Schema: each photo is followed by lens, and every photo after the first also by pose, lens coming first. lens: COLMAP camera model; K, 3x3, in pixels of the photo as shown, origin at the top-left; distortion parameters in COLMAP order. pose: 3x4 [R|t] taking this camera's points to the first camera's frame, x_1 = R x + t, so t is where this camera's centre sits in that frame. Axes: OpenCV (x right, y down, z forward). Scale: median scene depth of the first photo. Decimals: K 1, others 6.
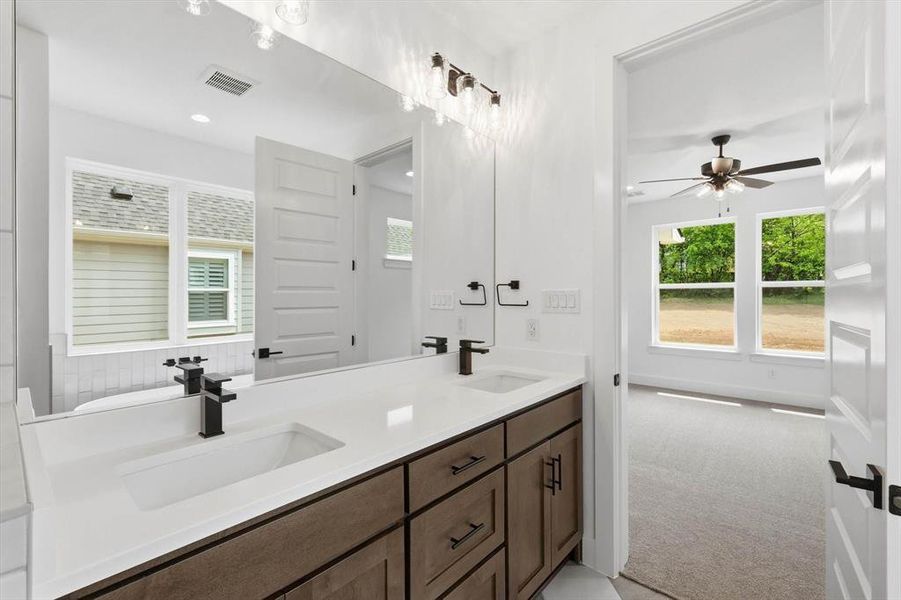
lens RADIAL K [[392.9, 0, 450.6], [0, 392.9, 299.8], [0, 0, 1]] dist [0.004434, 0.000621]
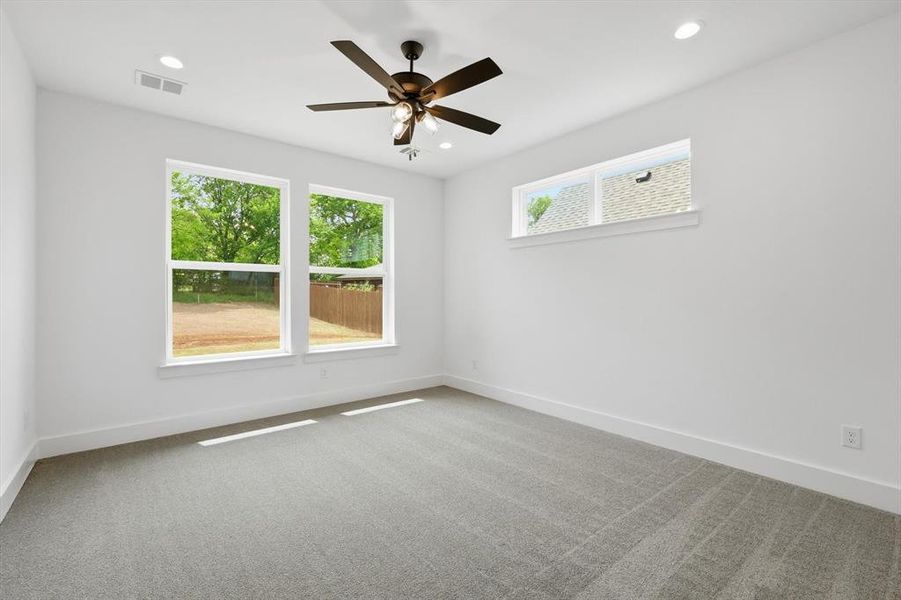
lens RADIAL K [[392.9, 0, 450.7], [0, 392.9, 297.9], [0, 0, 1]] dist [0.004434, 0.000621]
pose [[0.172436, 0.008194, 0.984987, 0.008783], [-0.002989, 0.999965, -0.007795, 0.024323], [-0.985016, -0.001600, 0.172455, 0.548521]]
